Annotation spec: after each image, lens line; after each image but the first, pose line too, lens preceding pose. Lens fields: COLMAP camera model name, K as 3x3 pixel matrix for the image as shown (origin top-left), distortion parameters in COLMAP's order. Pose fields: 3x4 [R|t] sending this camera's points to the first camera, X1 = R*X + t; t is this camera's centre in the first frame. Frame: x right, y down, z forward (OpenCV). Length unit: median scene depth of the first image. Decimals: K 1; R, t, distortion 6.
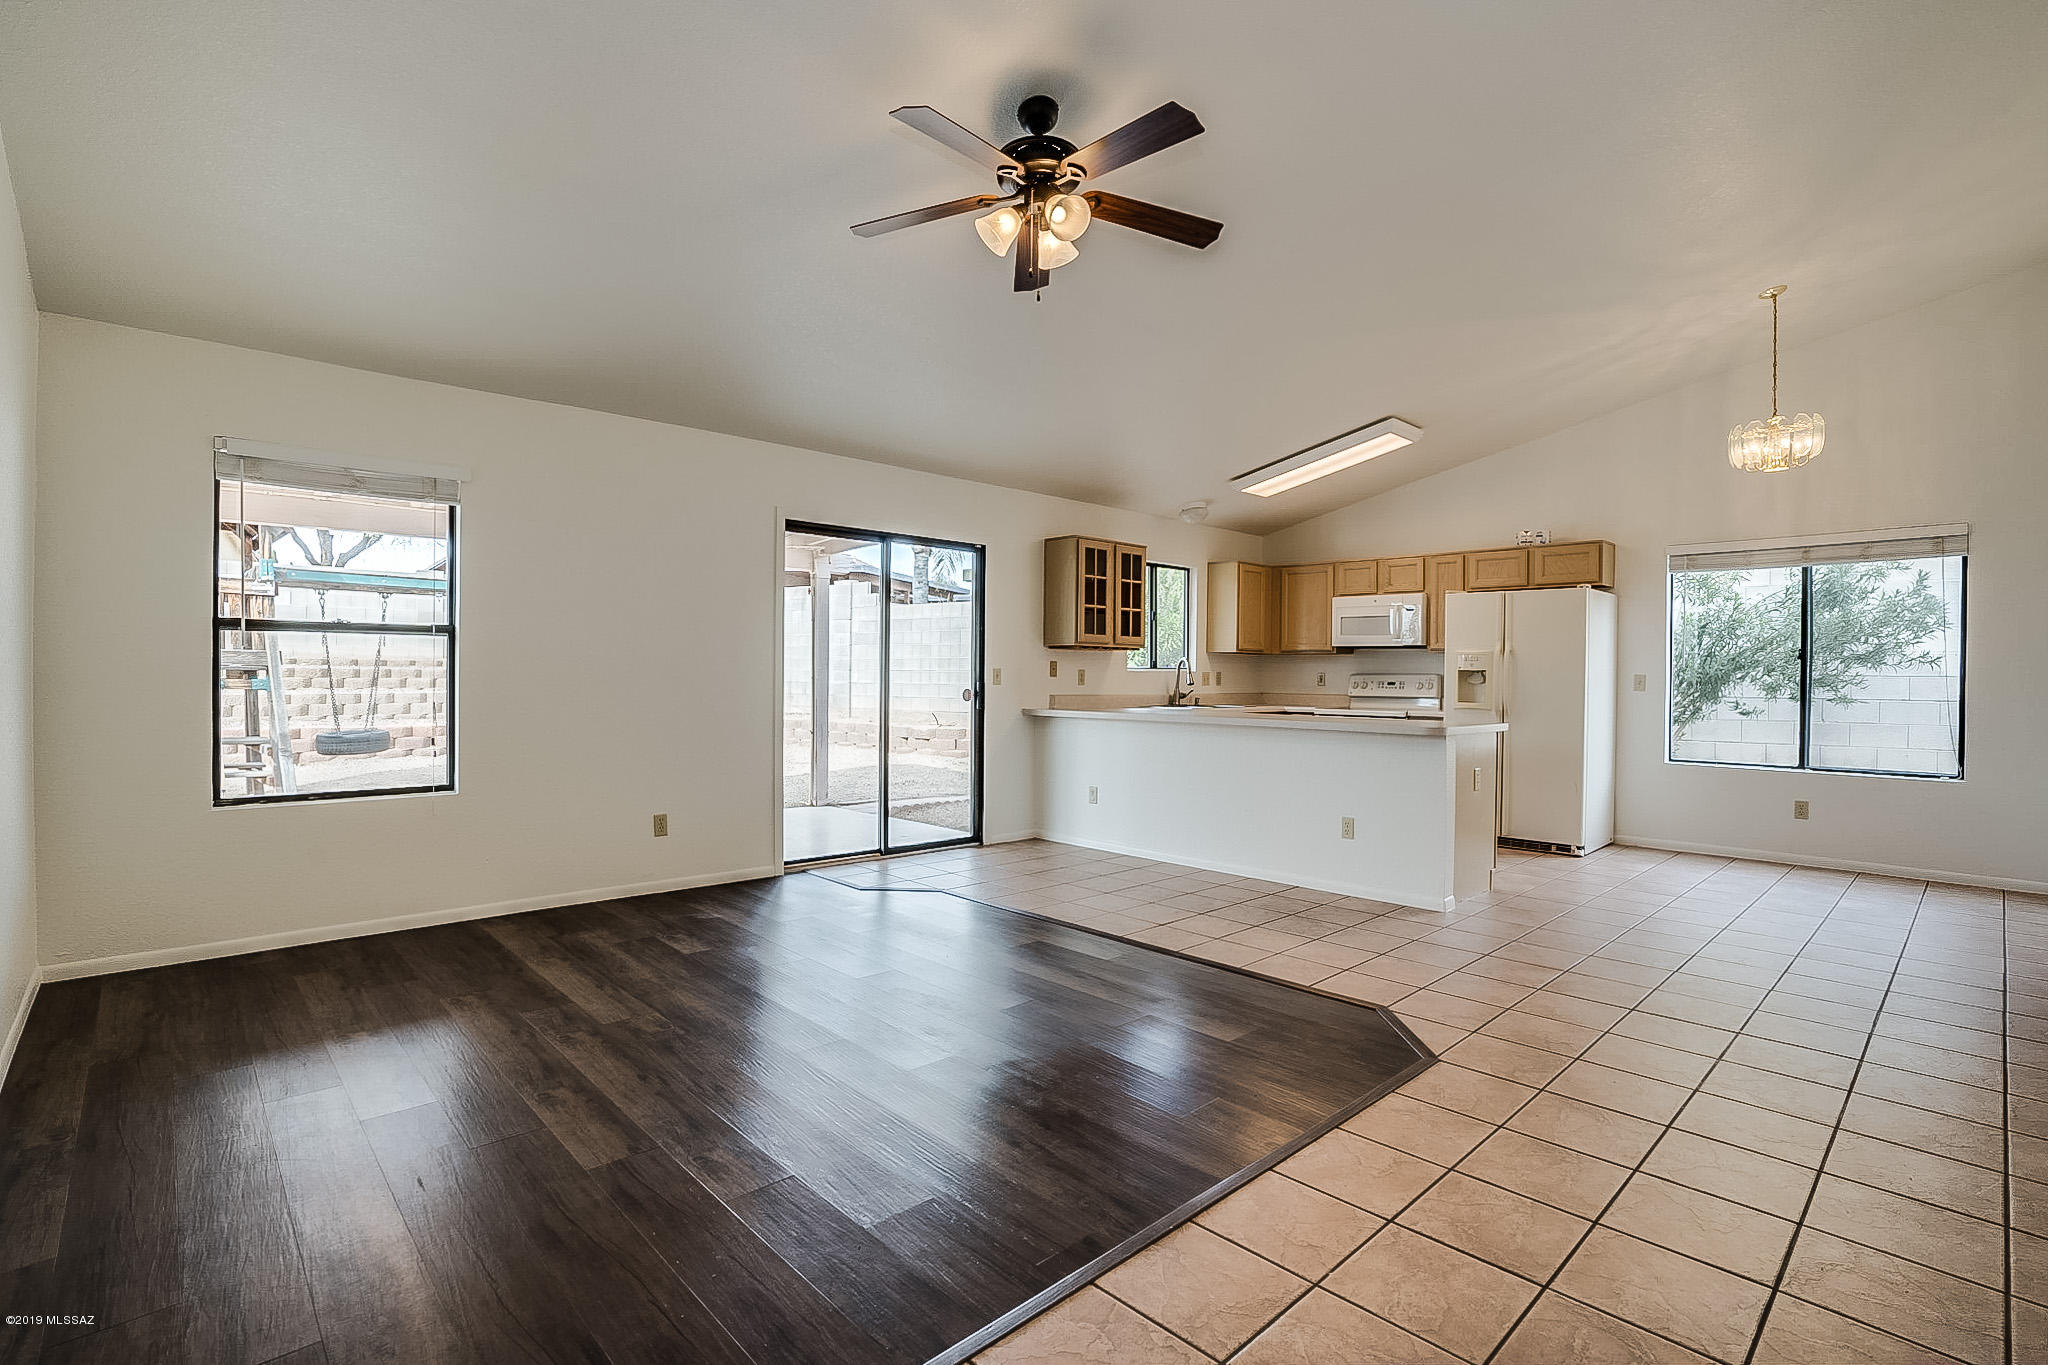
lens RADIAL K [[957.5, 0, 1023.0], [0, 957.5, 681.5], [0, 0, 1]] dist [-0.053791, 0.016932]
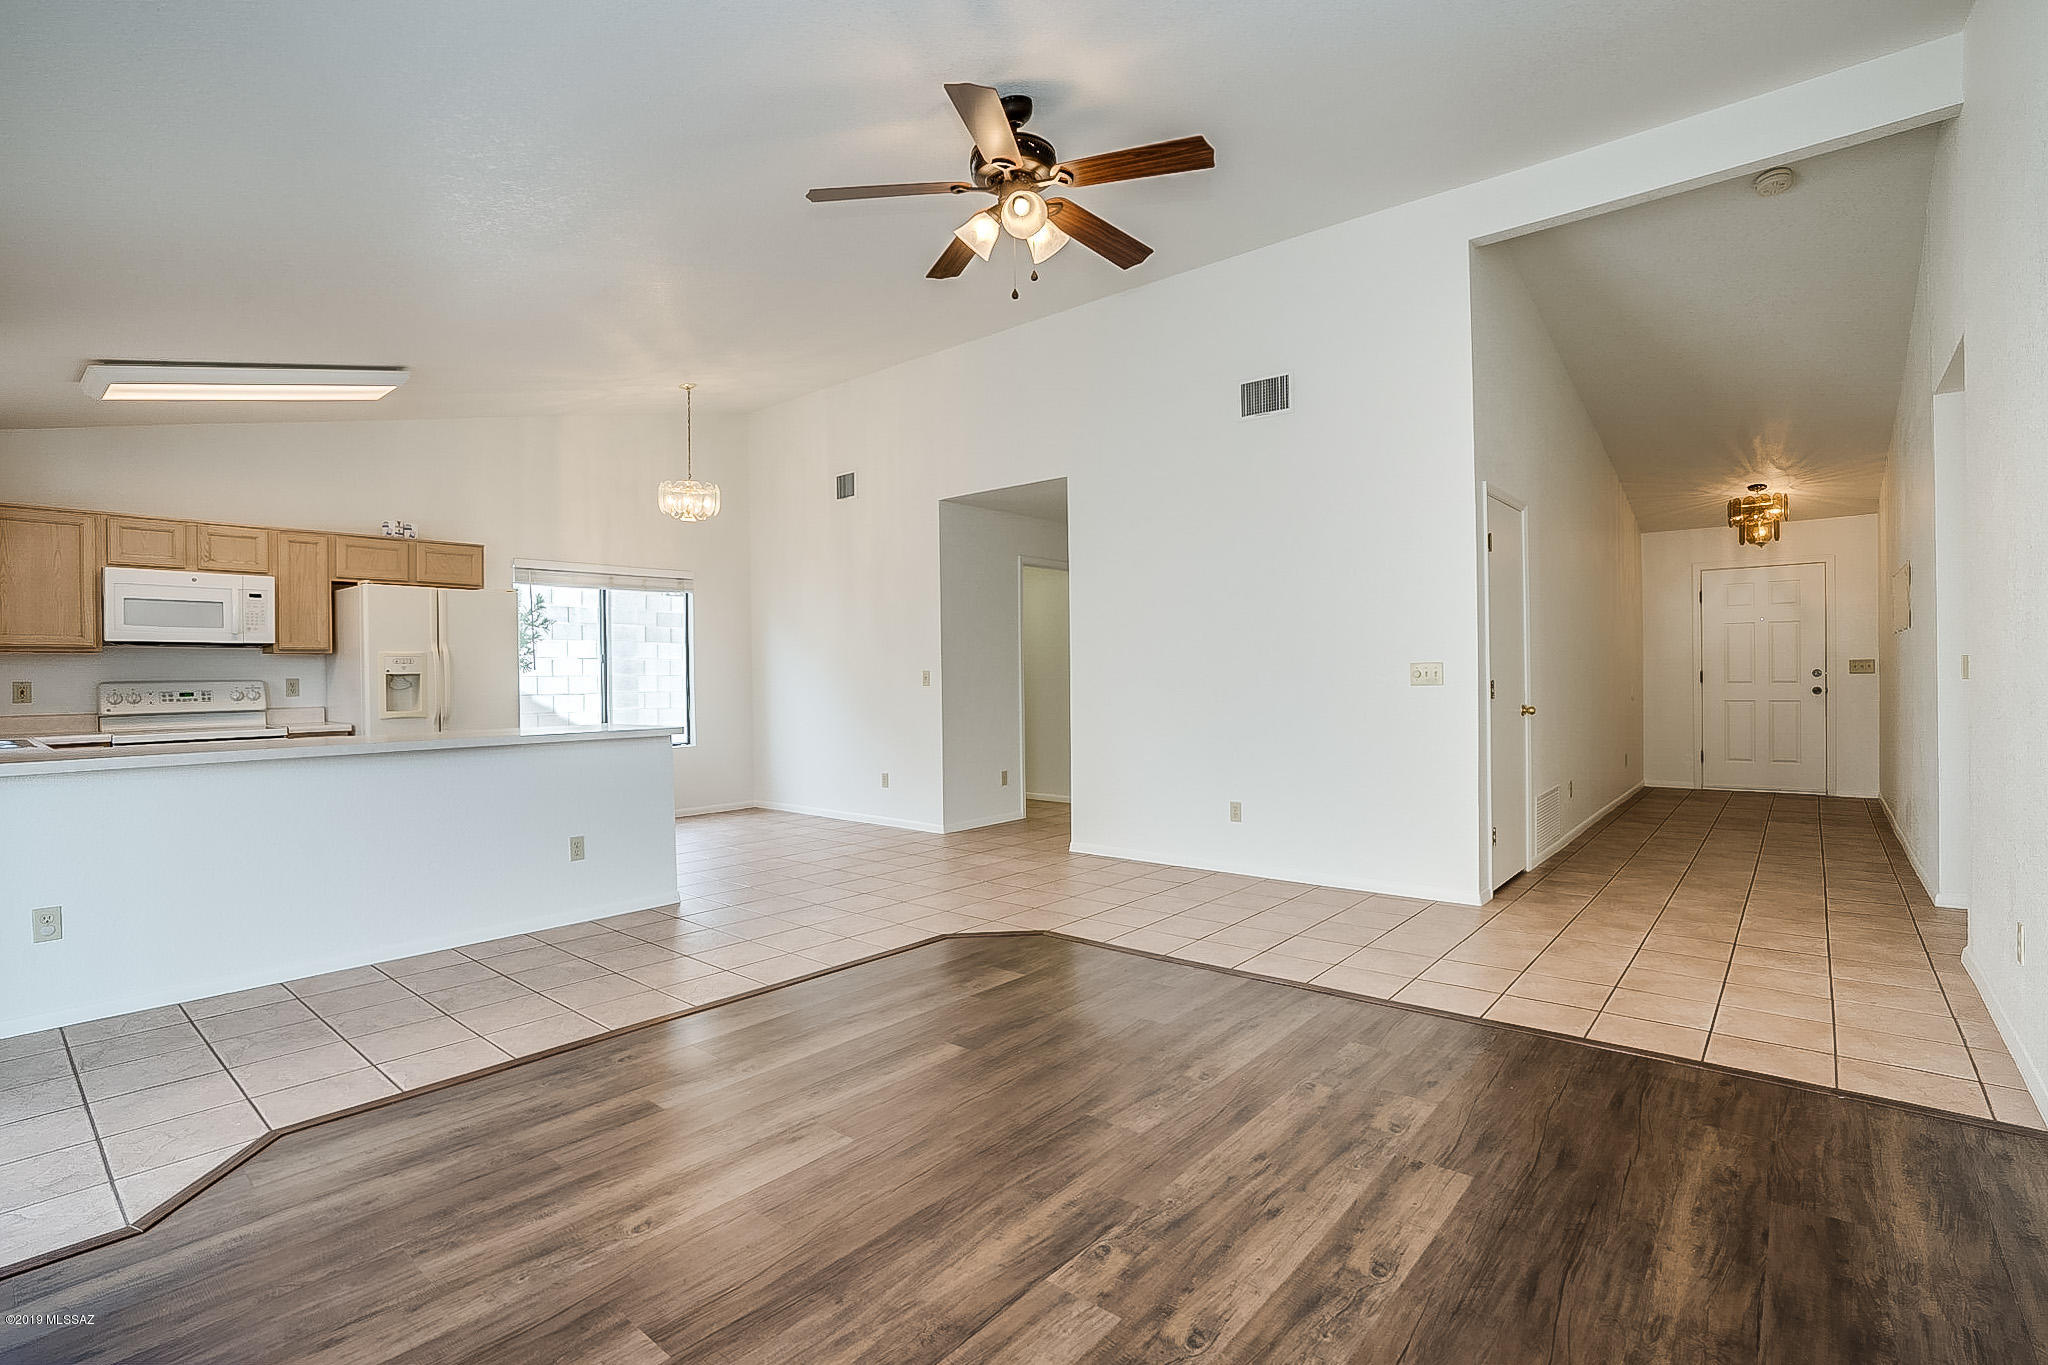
lens RADIAL K [[957.5, 0, 1018.9], [0, 957.5, 704.7], [0, 0, 1]] dist [-0.053791, 0.016932]
pose [[-0.111335, -0.041632, 0.992911, -0.437111], [0.017862, 0.998877, 0.043885, -0.010873], [-0.993622, 0.022621, -0.110466, 0.499469]]
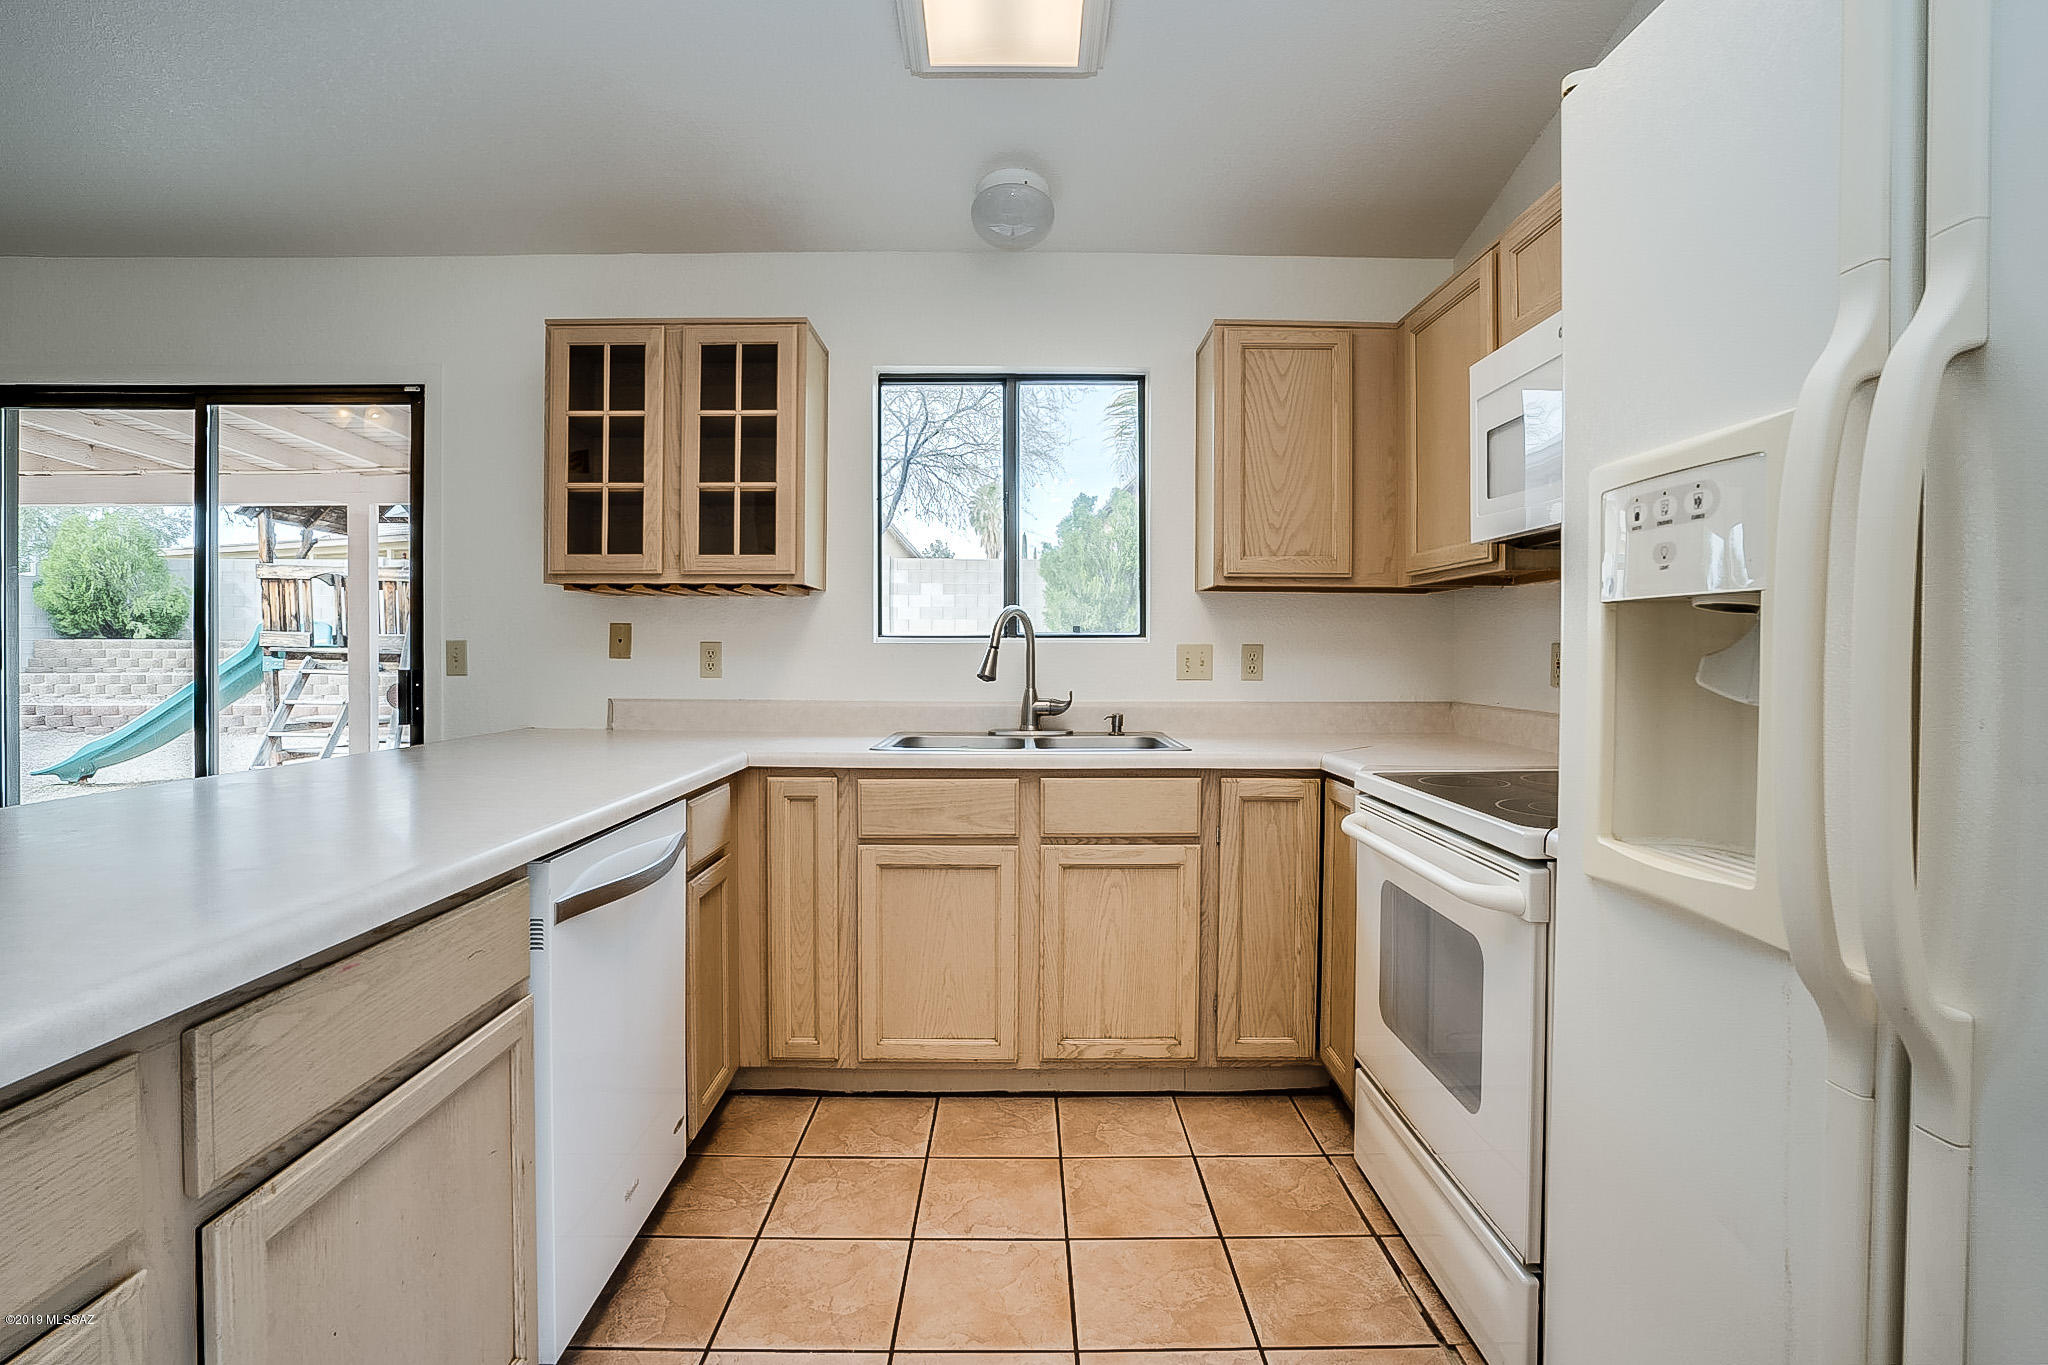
lens RADIAL K [[957.5, 0, 1033.0], [0, 957.5, 662.8], [0, 0, 1]] dist [-0.053791, 0.016932]
pose [[0.736031, 0.000045, -0.676948, 0.473781], [-0.000329, 1.000000, -0.000292, -0.002909], [0.676948, 0.000437, 0.736031, 0.814018]]
